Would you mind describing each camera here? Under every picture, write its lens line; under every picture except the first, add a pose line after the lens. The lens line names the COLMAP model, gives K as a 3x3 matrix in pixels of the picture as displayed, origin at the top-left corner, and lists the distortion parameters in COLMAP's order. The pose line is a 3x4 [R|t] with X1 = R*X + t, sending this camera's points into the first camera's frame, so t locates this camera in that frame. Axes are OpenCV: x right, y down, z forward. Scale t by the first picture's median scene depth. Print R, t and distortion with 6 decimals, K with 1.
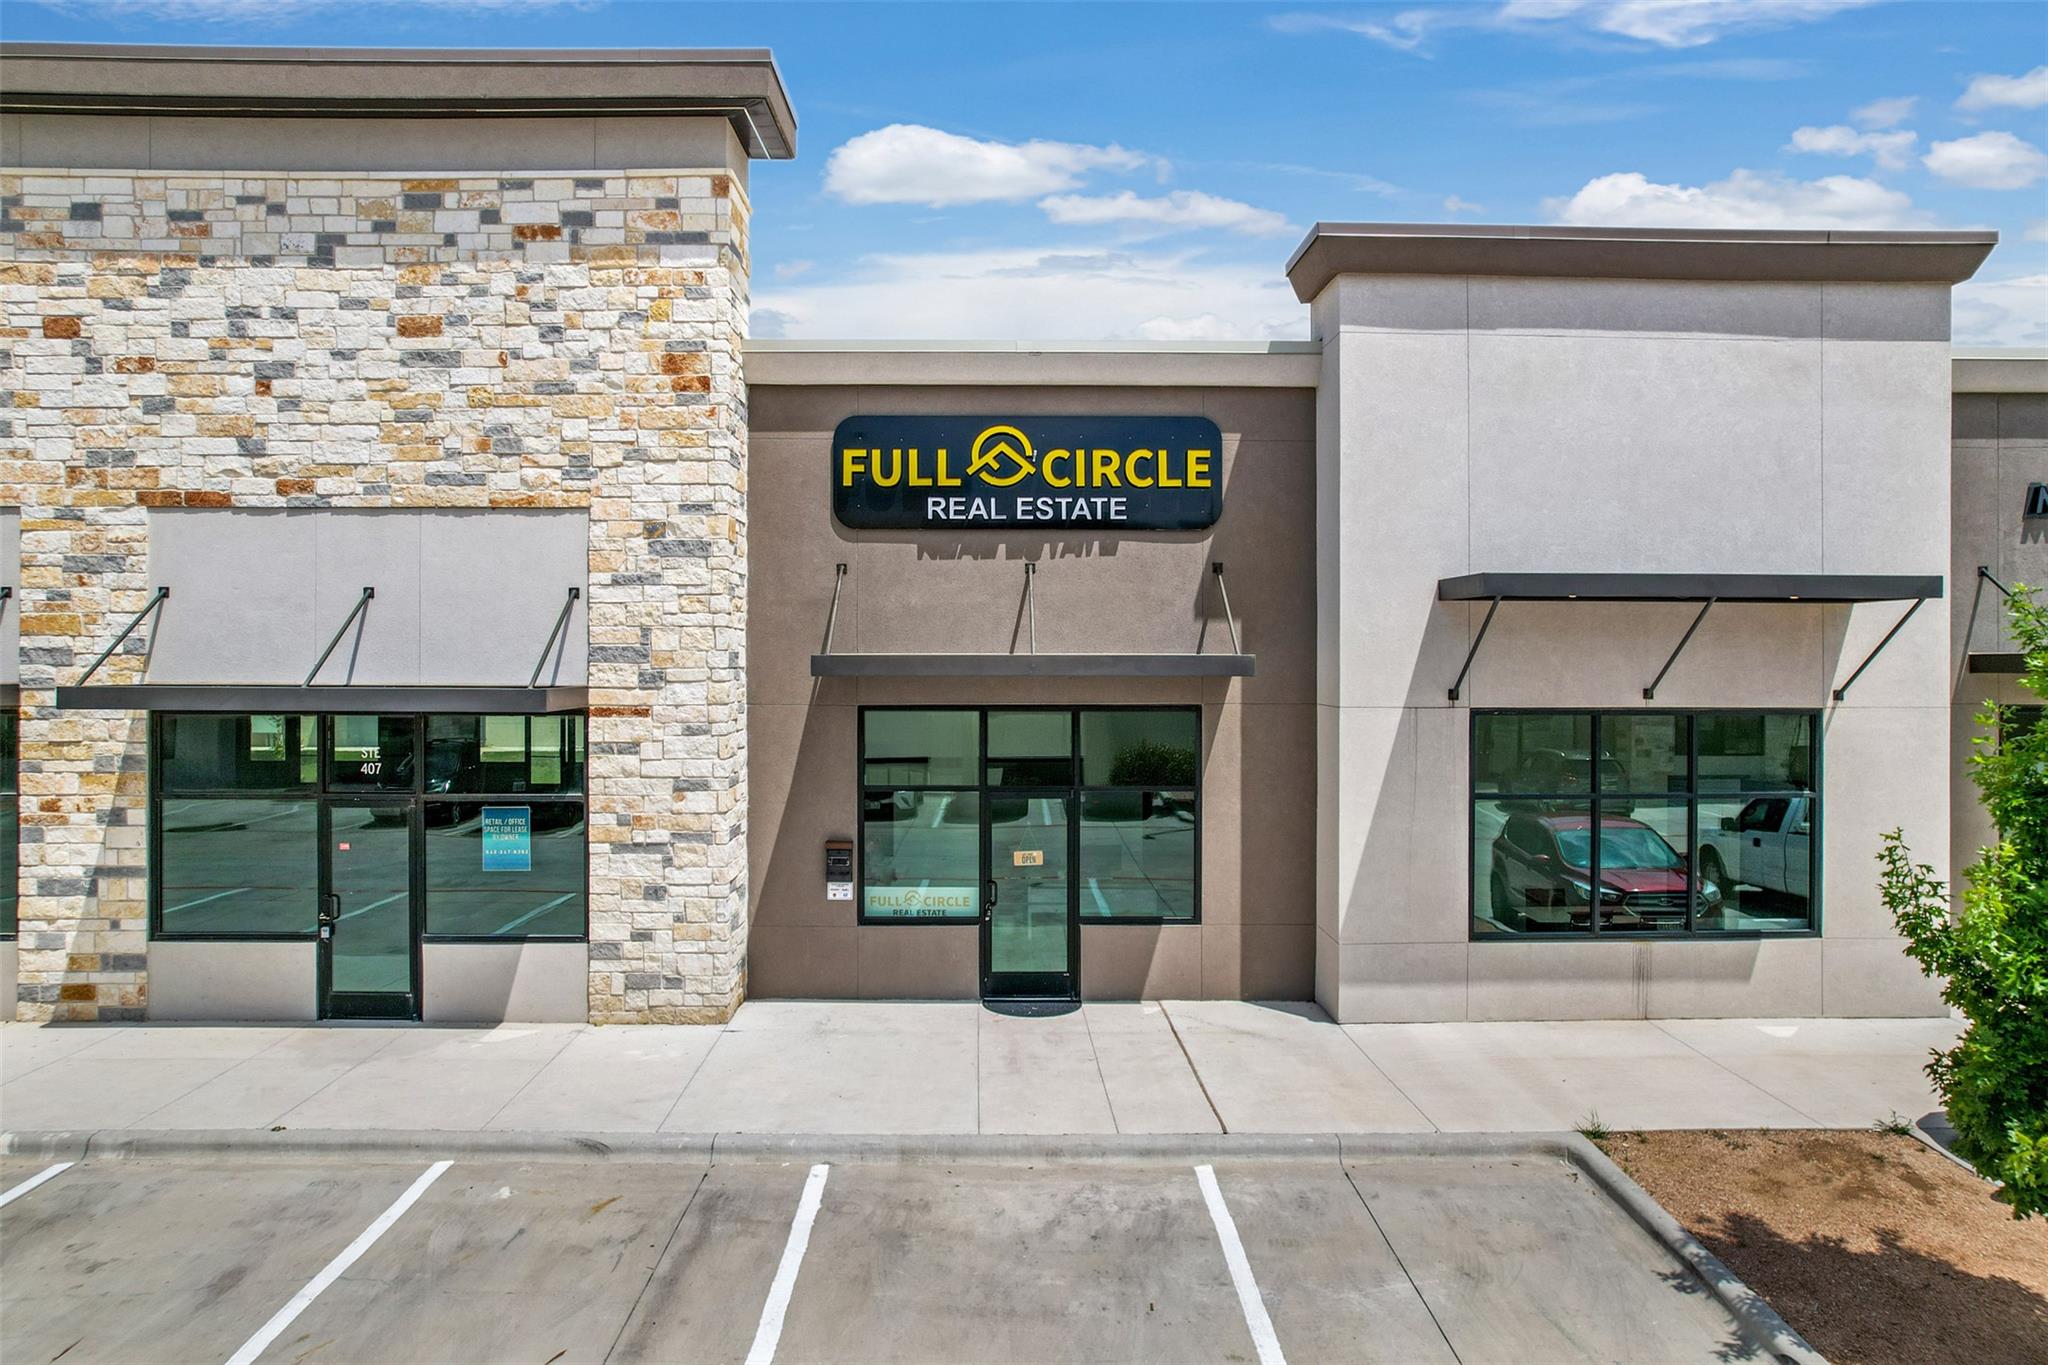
lens RADIAL K [[1358.8, 0, 1029.9], [0, 1358.8, 684.0], [0, 0, 1]] dist [-0.077589, 0.086834]
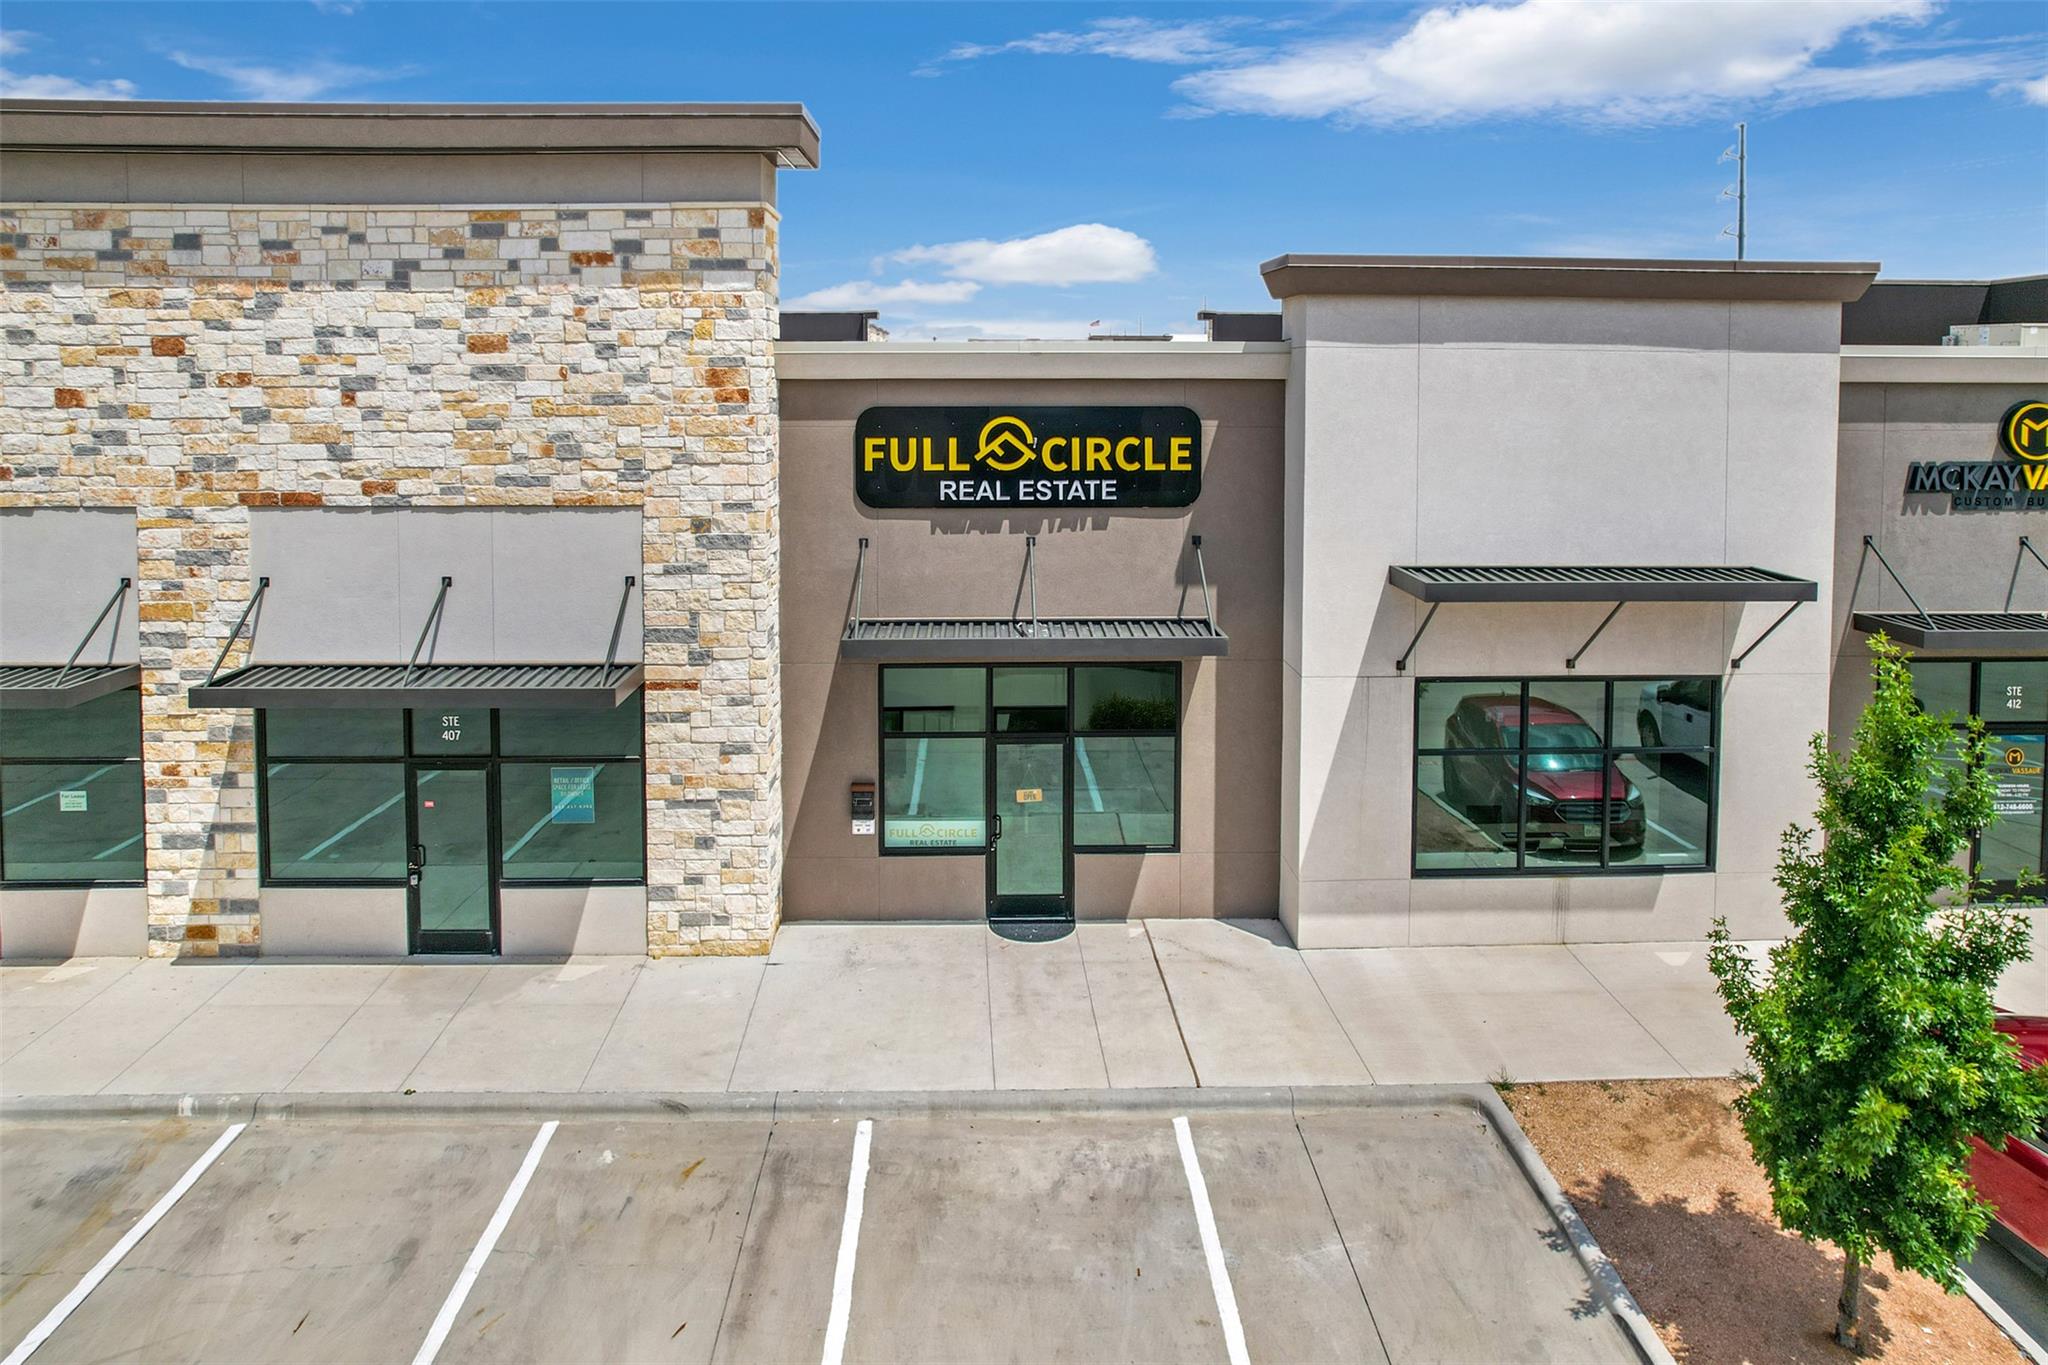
lens RADIAL K [[1371.0, 0, 1039.5], [0, 1371.0, 484.6], [0, 0, 1]] dist [-0.055270, 0.056339]
pose [[0.999831, -0.000757, 0.018356, -0.015117], [0.000071, 0.999303, 0.037326, -0.191603], [-0.018372, -0.037318, 0.999135, -0.149751]]
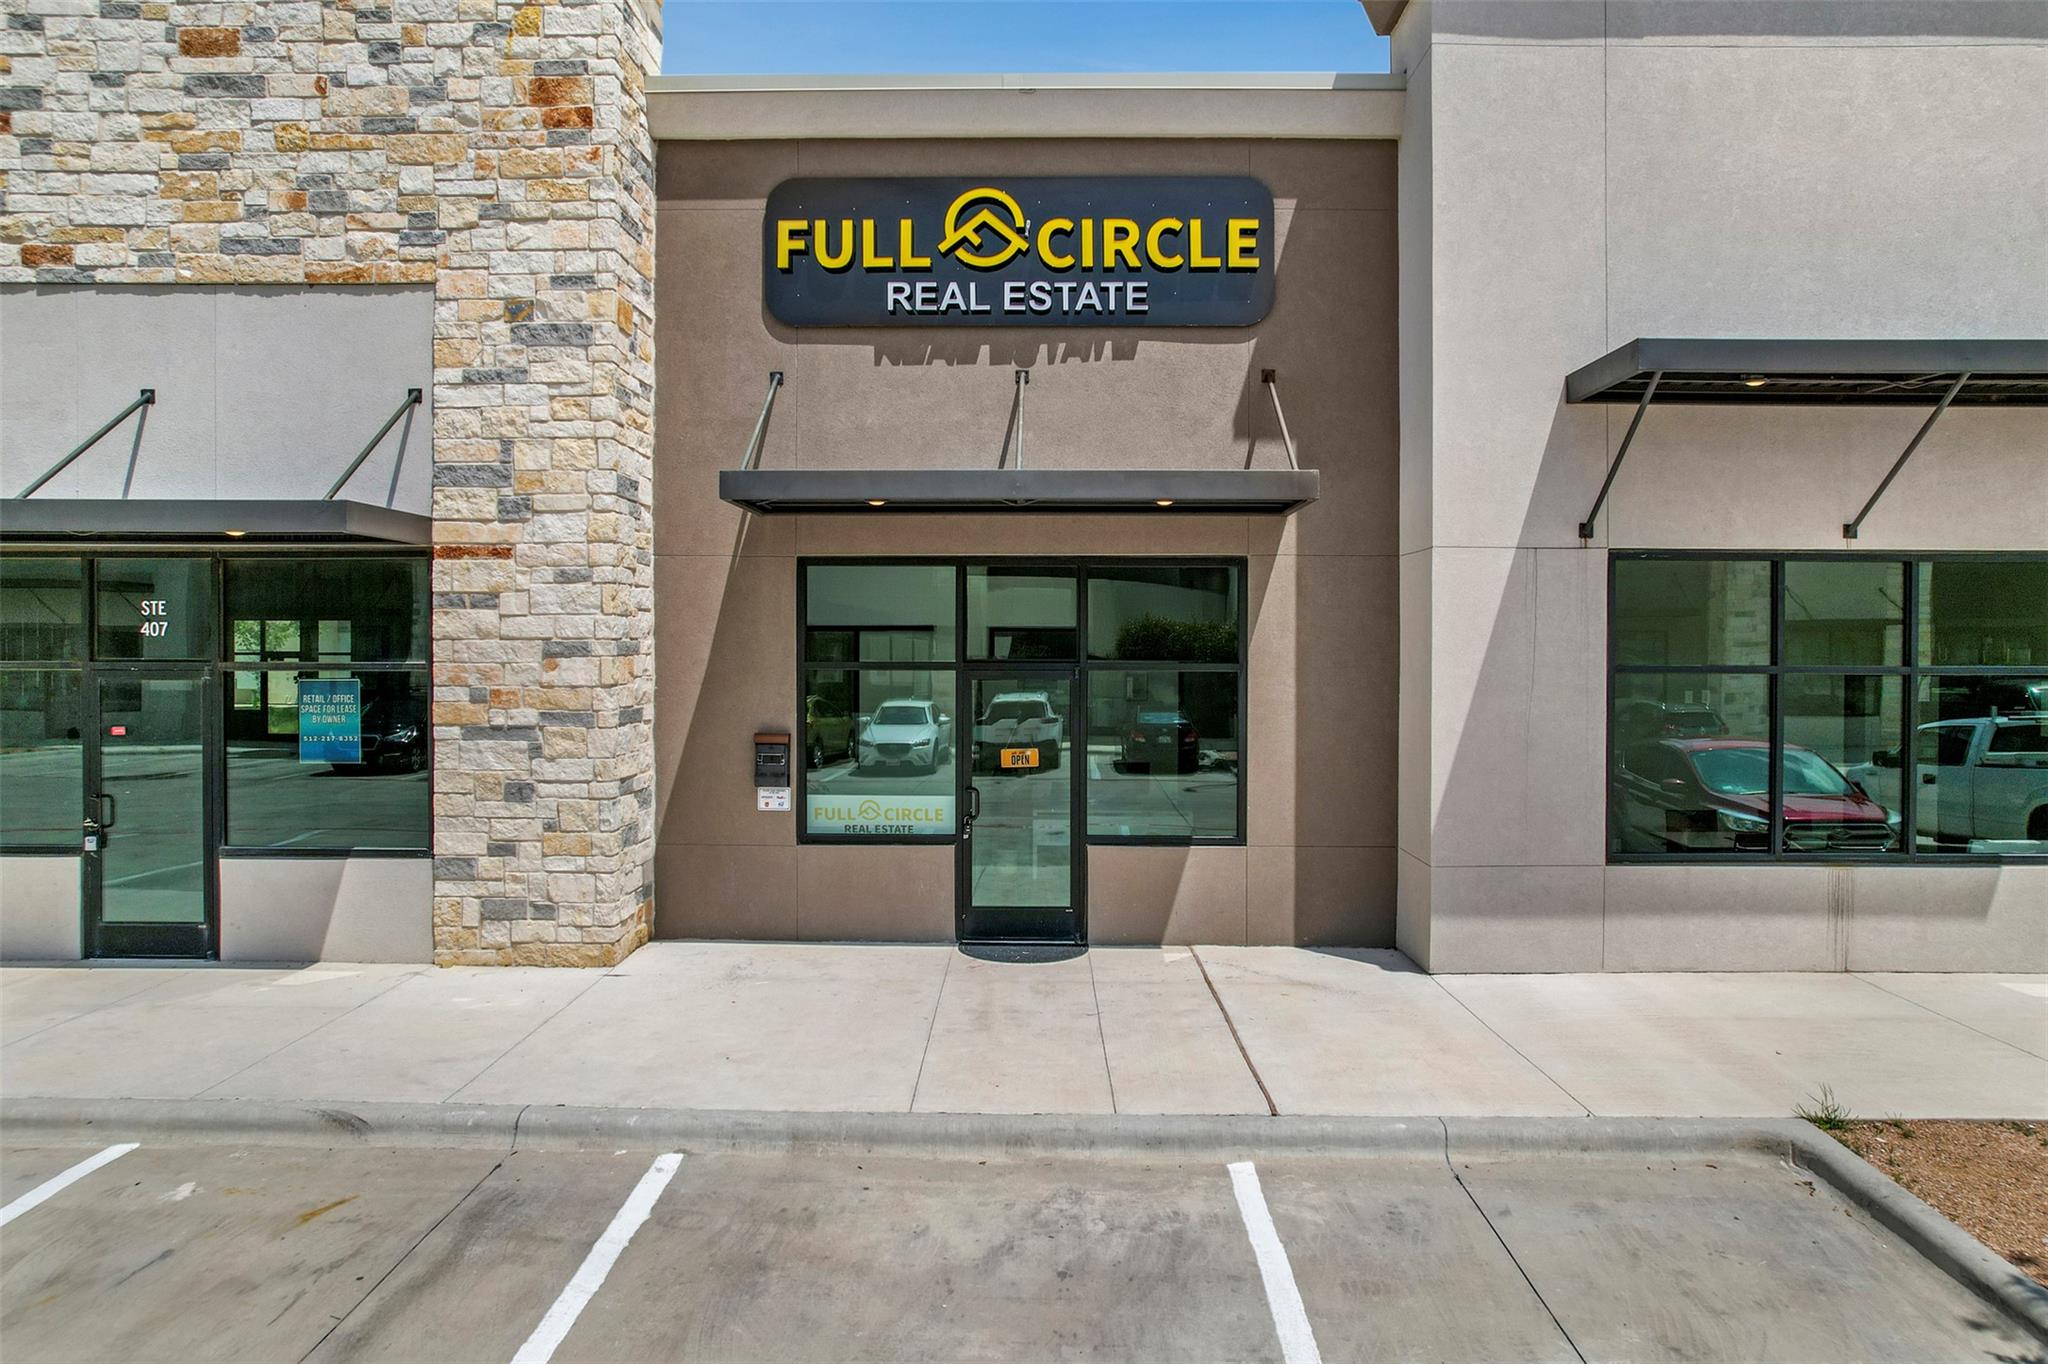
lens RADIAL K [[1423.6, 0, 1037.7], [0, 1423.6, 667.6], [0, 0, 1]] dist [-0.099674, 0.112914]
pose [[0.999597, 0.001959, -0.028305, 0.034881], [-0.001729, 0.999965, 0.008141, 0.078771], [0.028320, -0.008089, 0.999566, 0.222647]]
